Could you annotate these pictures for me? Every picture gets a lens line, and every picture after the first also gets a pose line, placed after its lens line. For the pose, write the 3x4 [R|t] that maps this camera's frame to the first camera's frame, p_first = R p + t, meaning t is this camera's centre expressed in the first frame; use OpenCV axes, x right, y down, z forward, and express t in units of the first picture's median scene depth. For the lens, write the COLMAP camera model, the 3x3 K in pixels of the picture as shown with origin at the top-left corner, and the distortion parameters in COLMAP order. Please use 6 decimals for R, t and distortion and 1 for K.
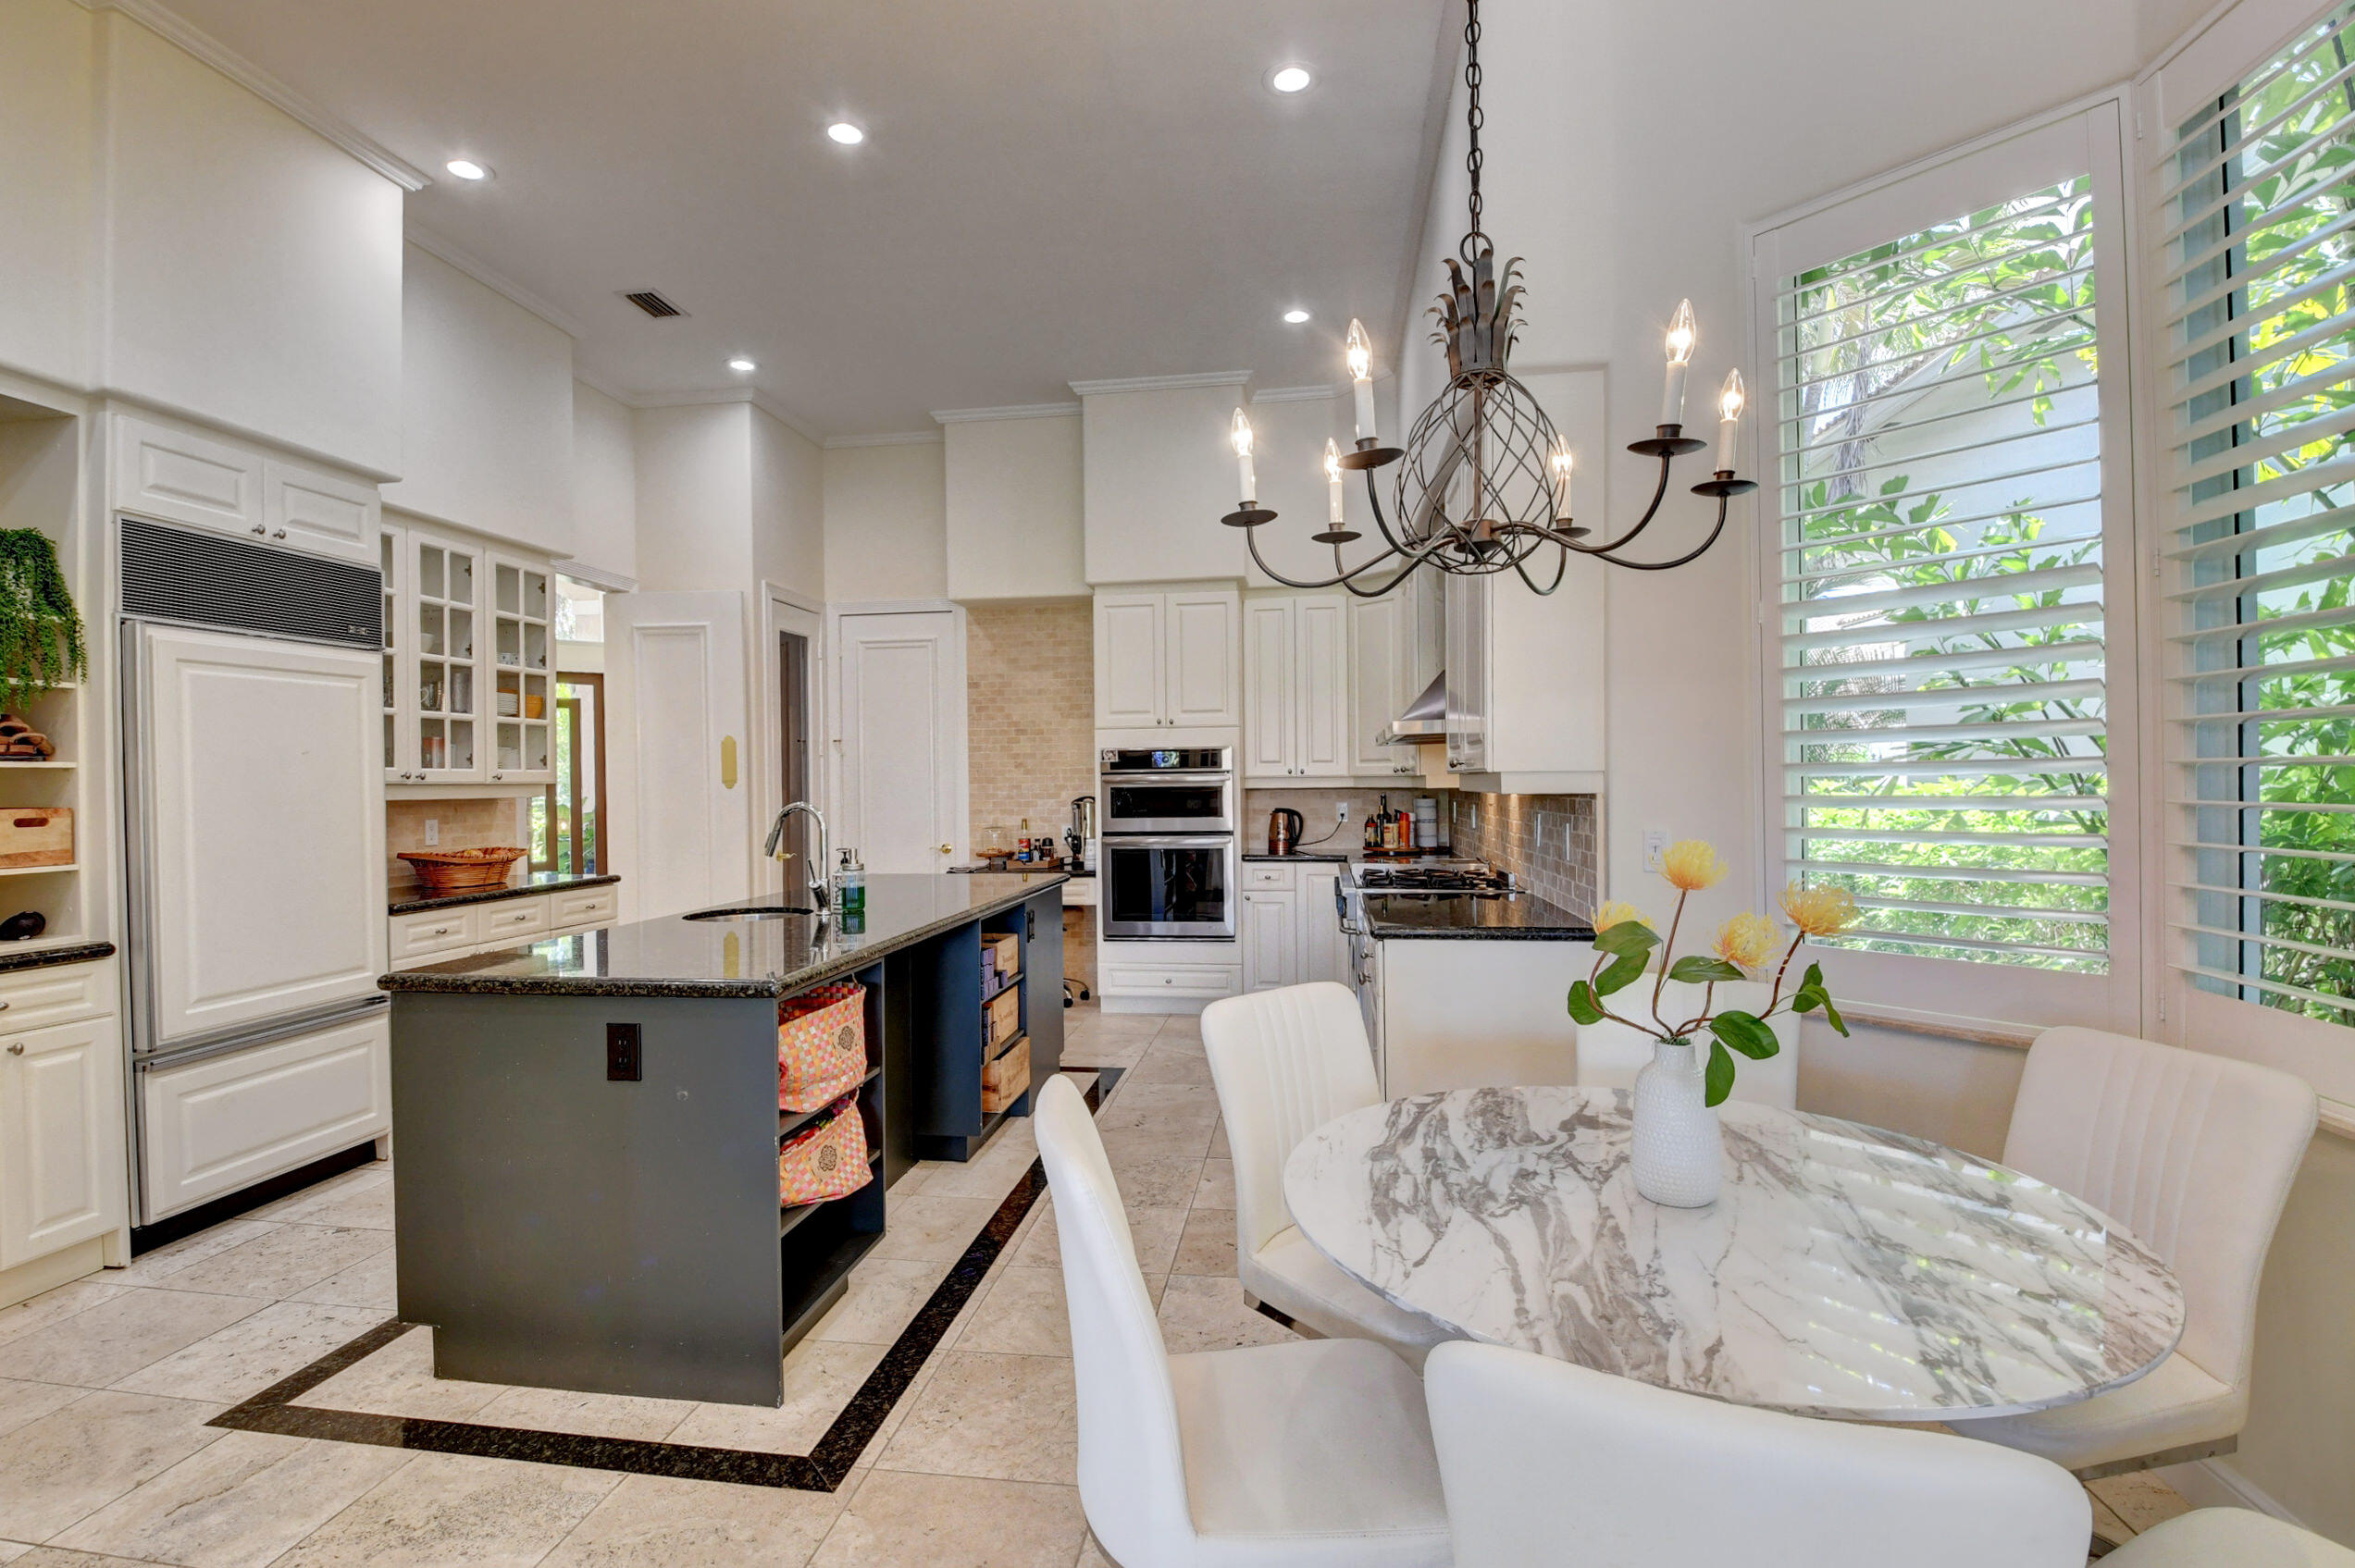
lens RADIAL K [[1102.4, 0, 1163.3], [0, 1102.4, 784.3], [0, 0, 1]] dist [0.014572, -0.024905]
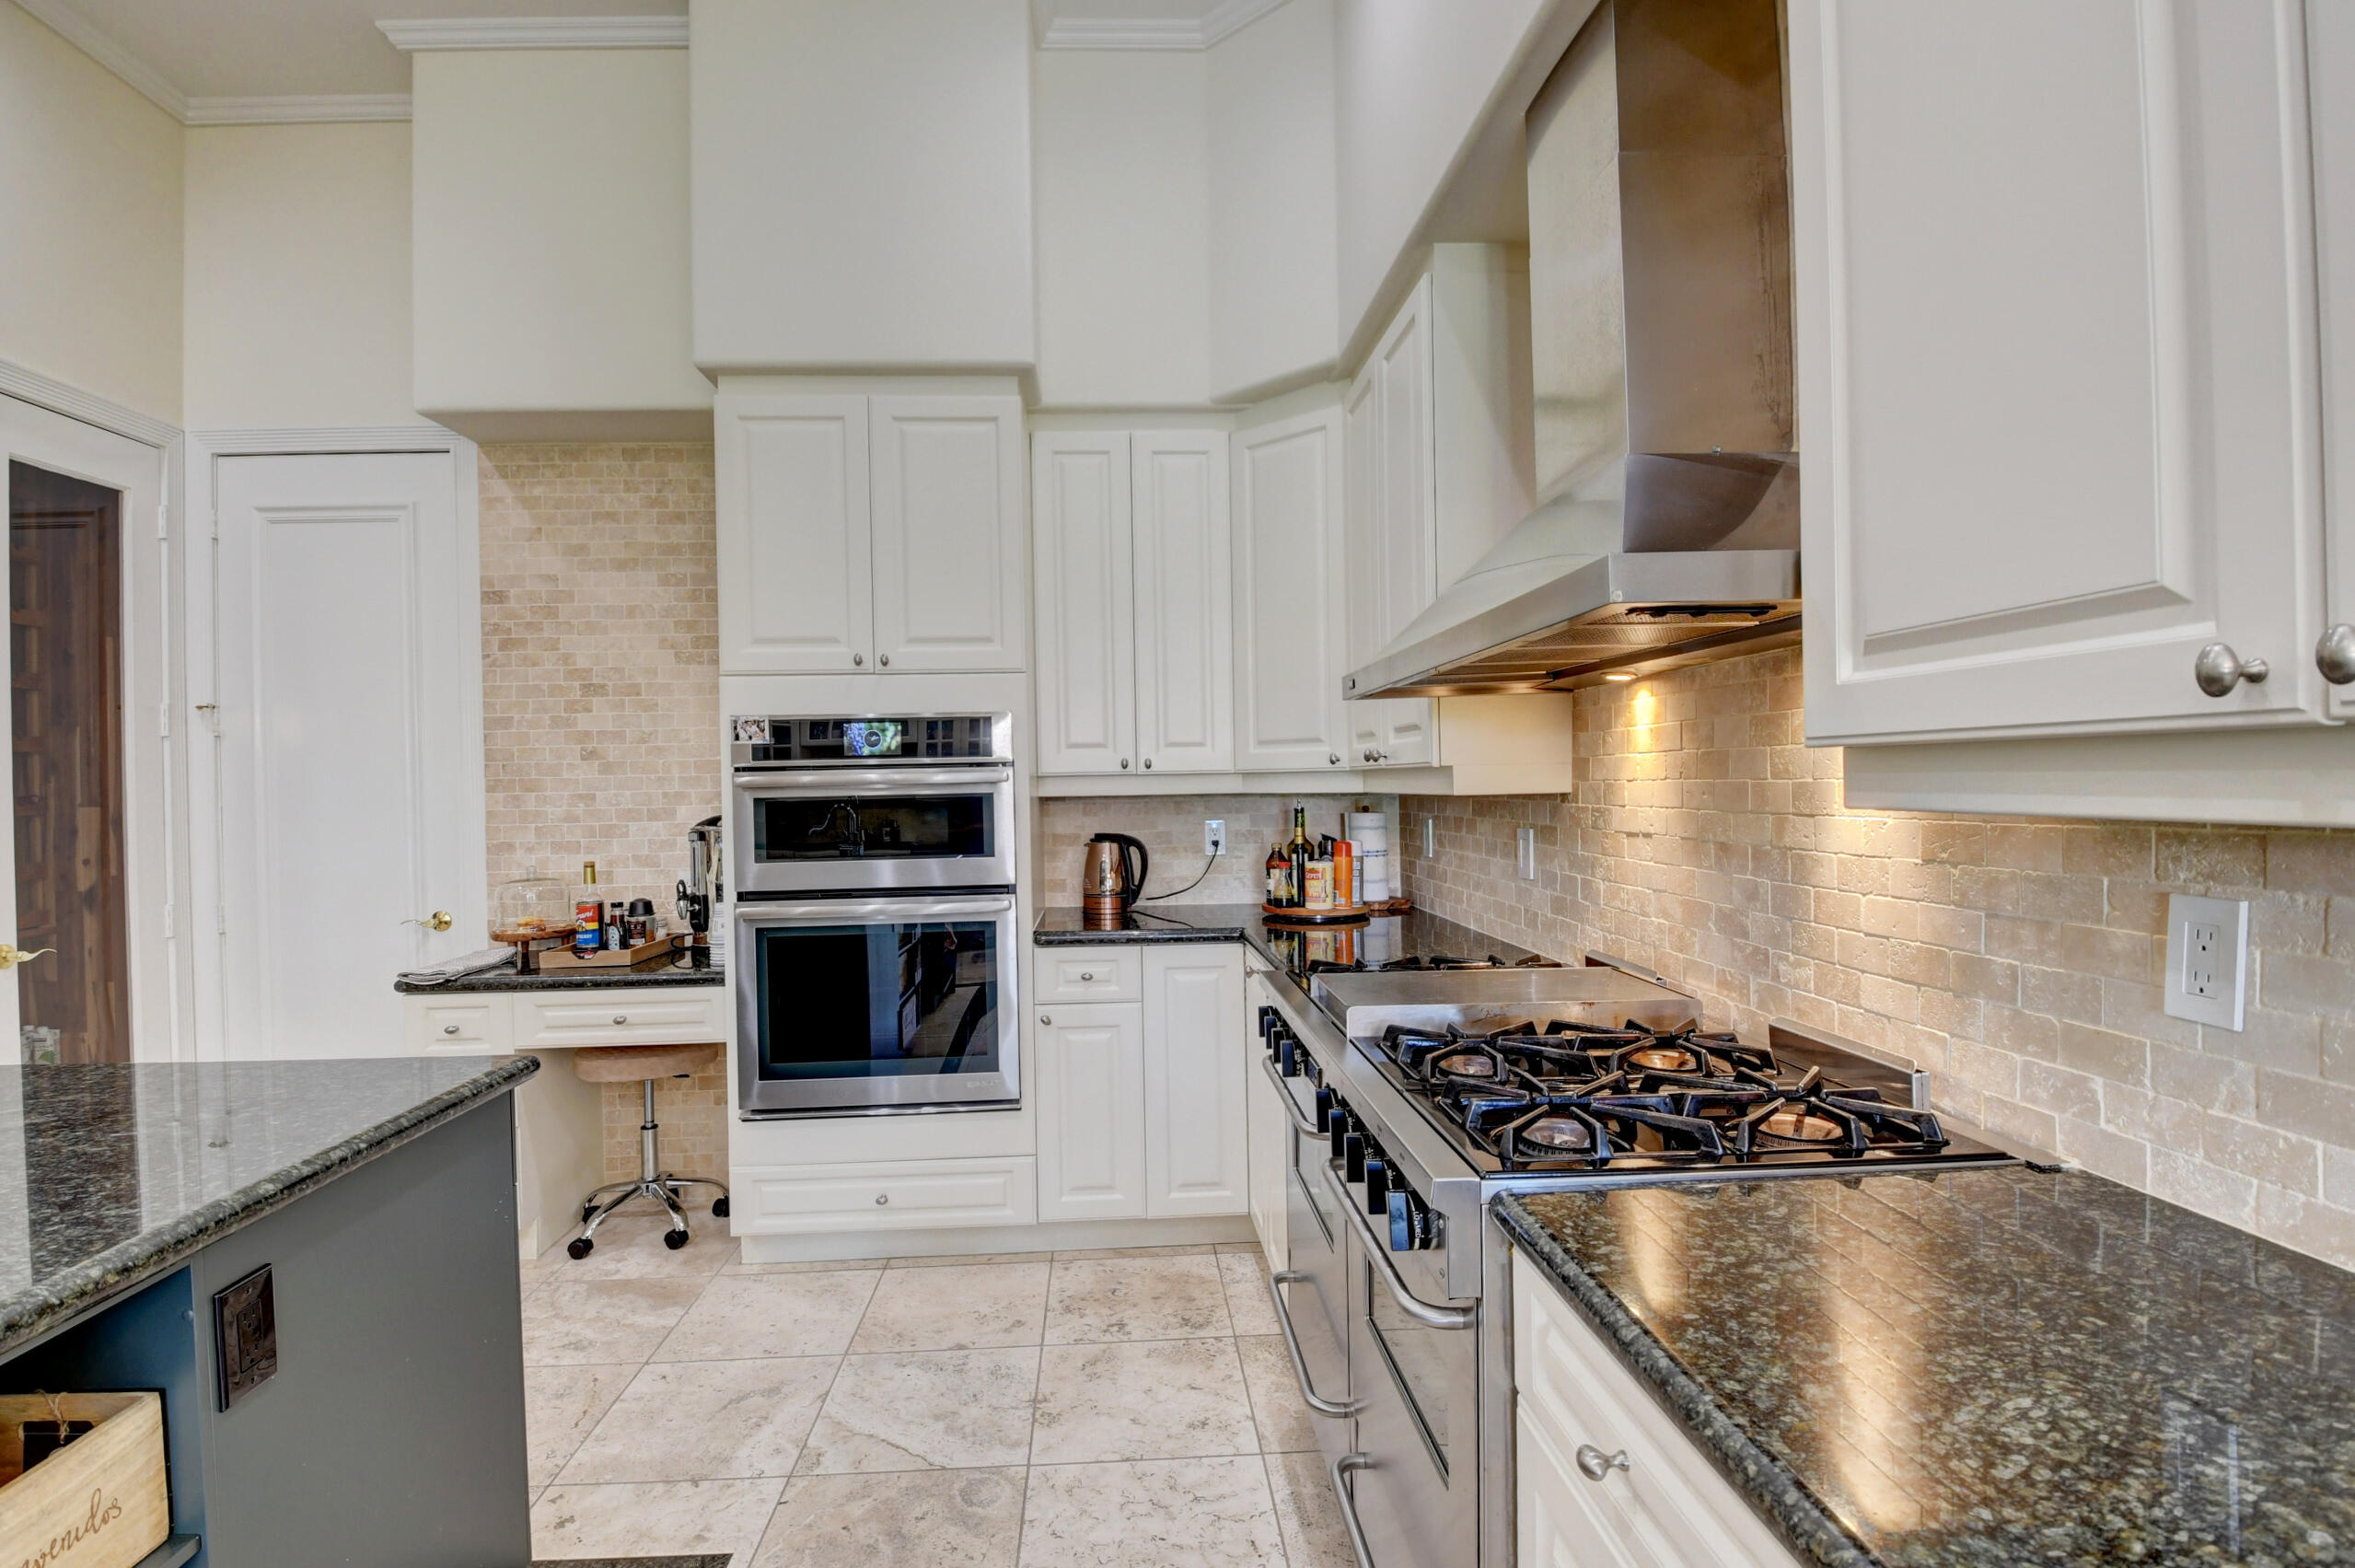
lens RADIAL K [[1102.6, 0, 1163.3], [0, 1102.6, 784.3], [0, 0, 1]] dist [0.014572, -0.024905]
pose [[0.980073, -0.007456, 0.198497, 0.032473], [0.008237, 0.999961, -0.003108, -0.000104], [-0.198466, 0.004681, 0.980097, 0.535401]]
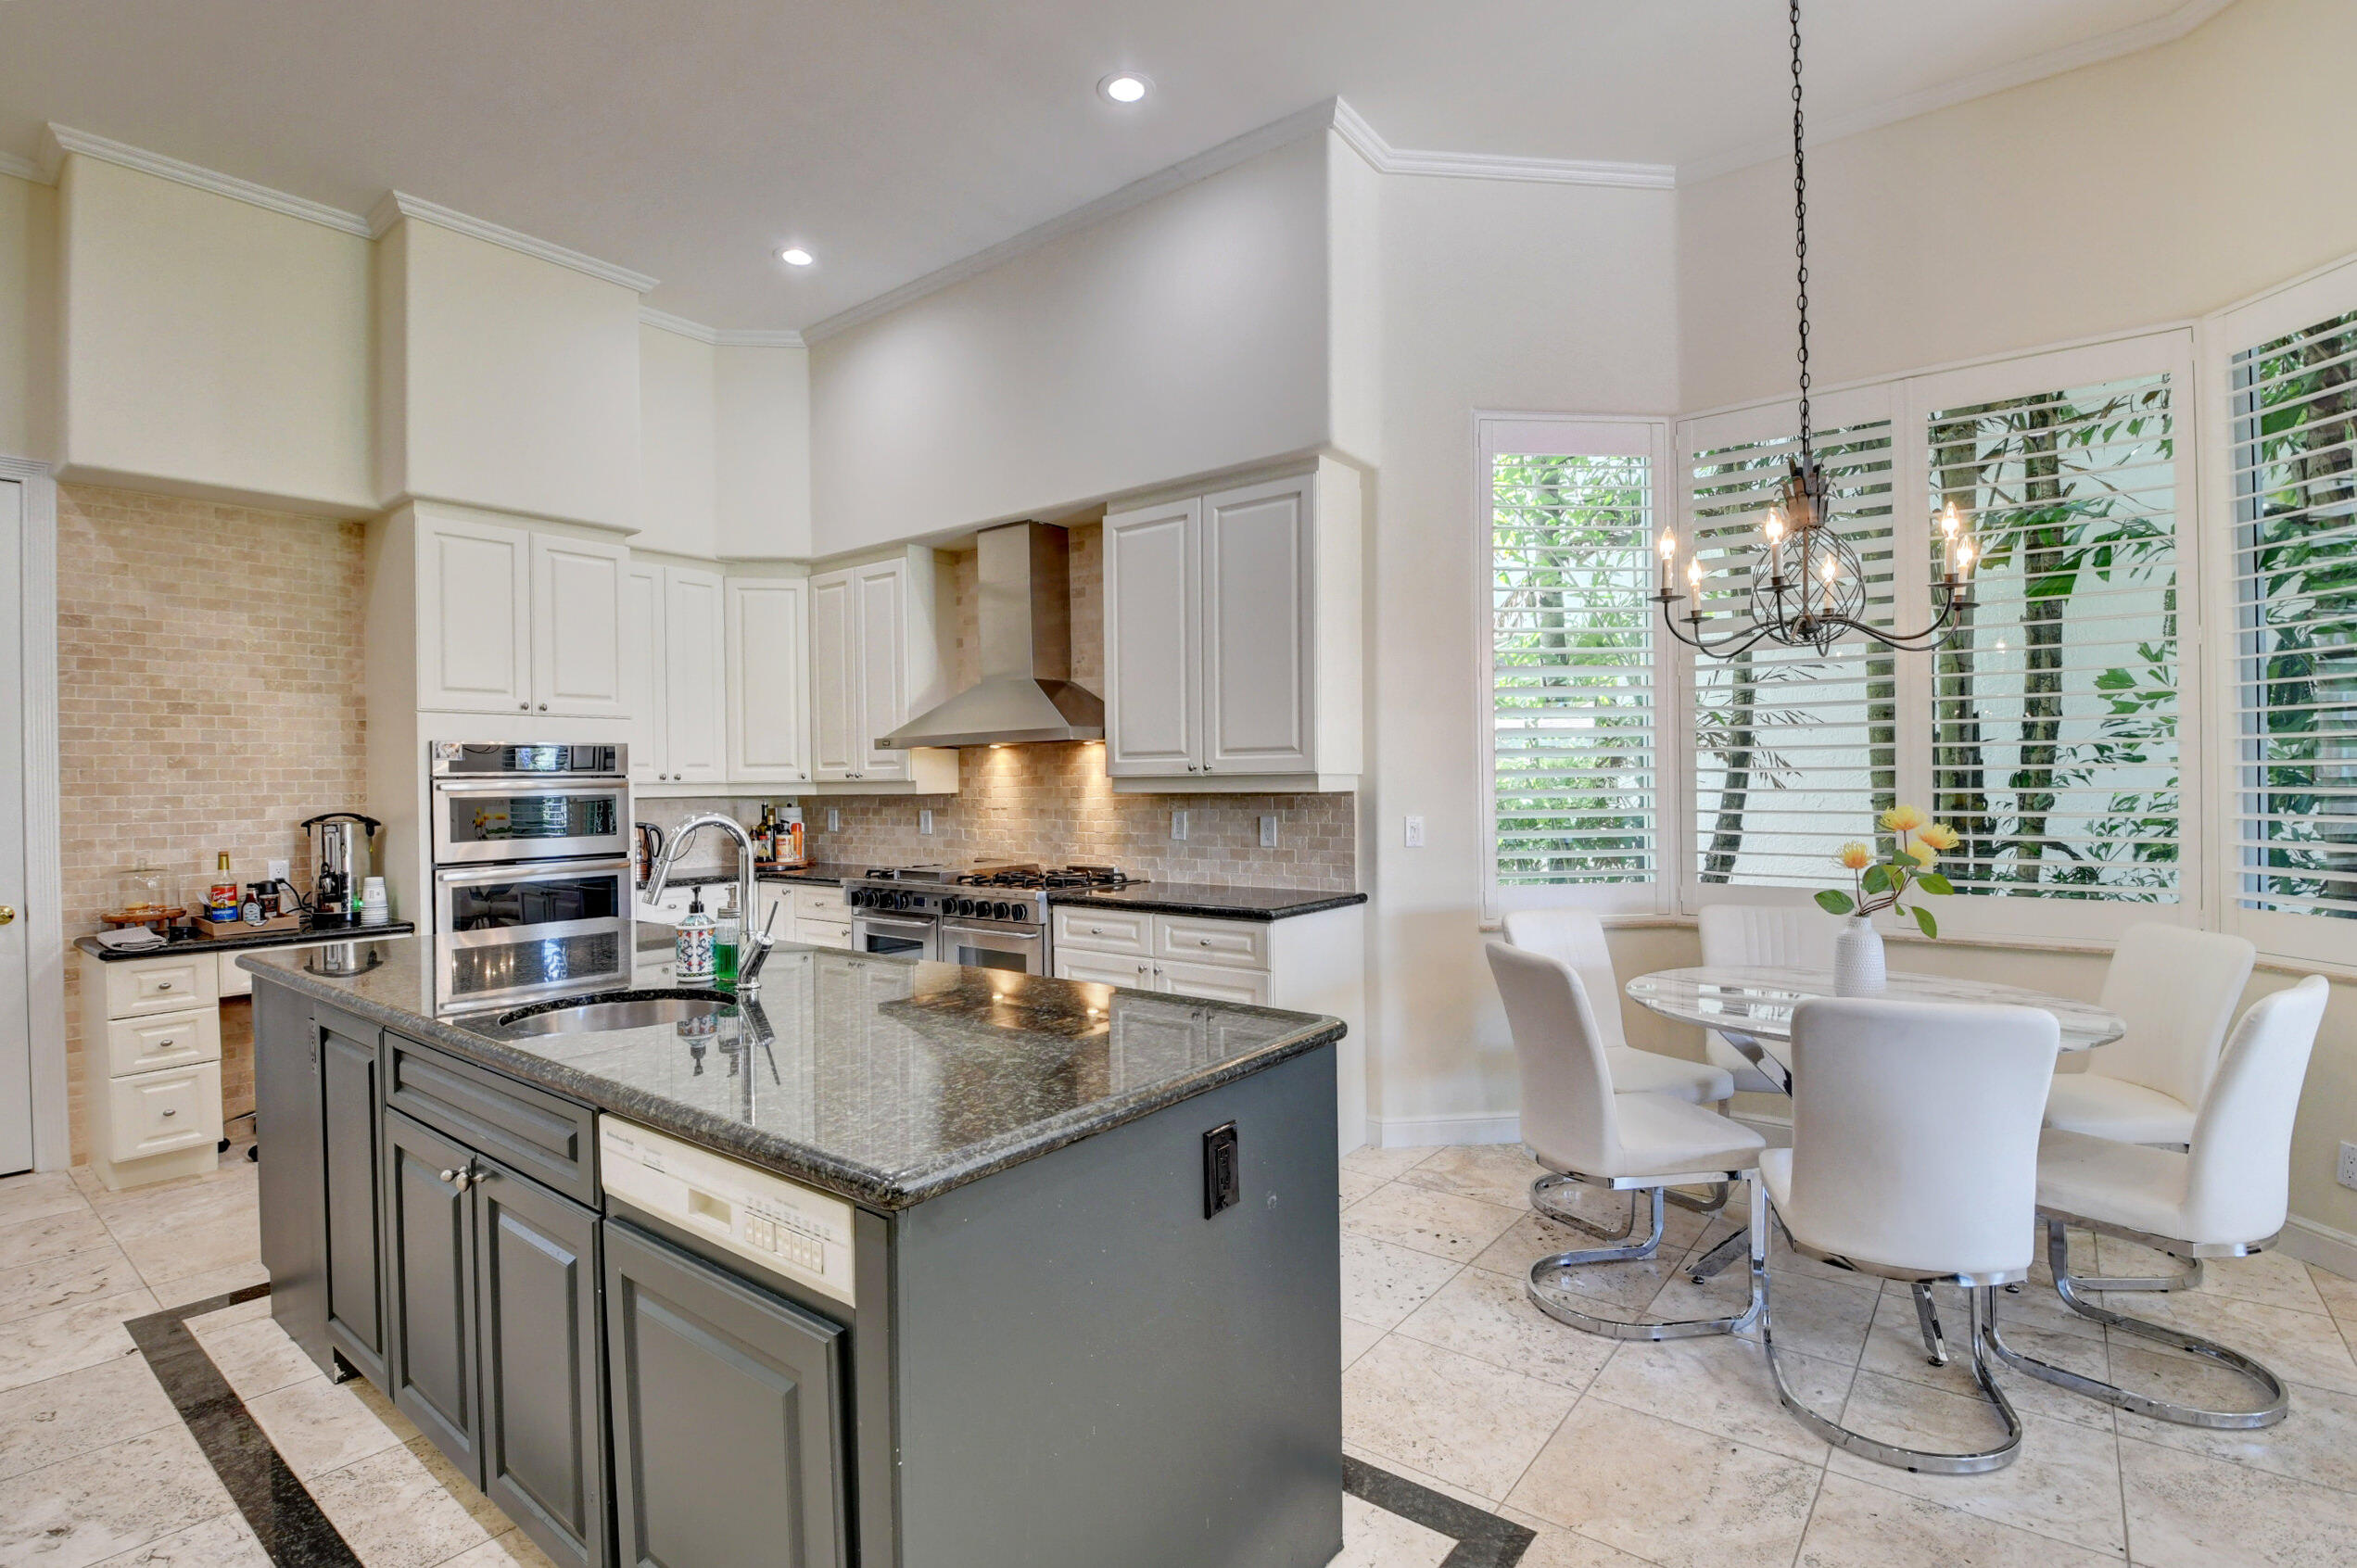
lens RADIAL K [[1103.4, 0, 1164.3], [0, 1103.4, 784.3], [0, 0, 1]] dist [0.014572, -0.024905]
pose [[0.502415, 0.002123, 0.864624, -0.448668], [0.010724, 0.999905, -0.008687, 0.005514], [-0.864560, 0.013637, 0.502345, 0.289837]]
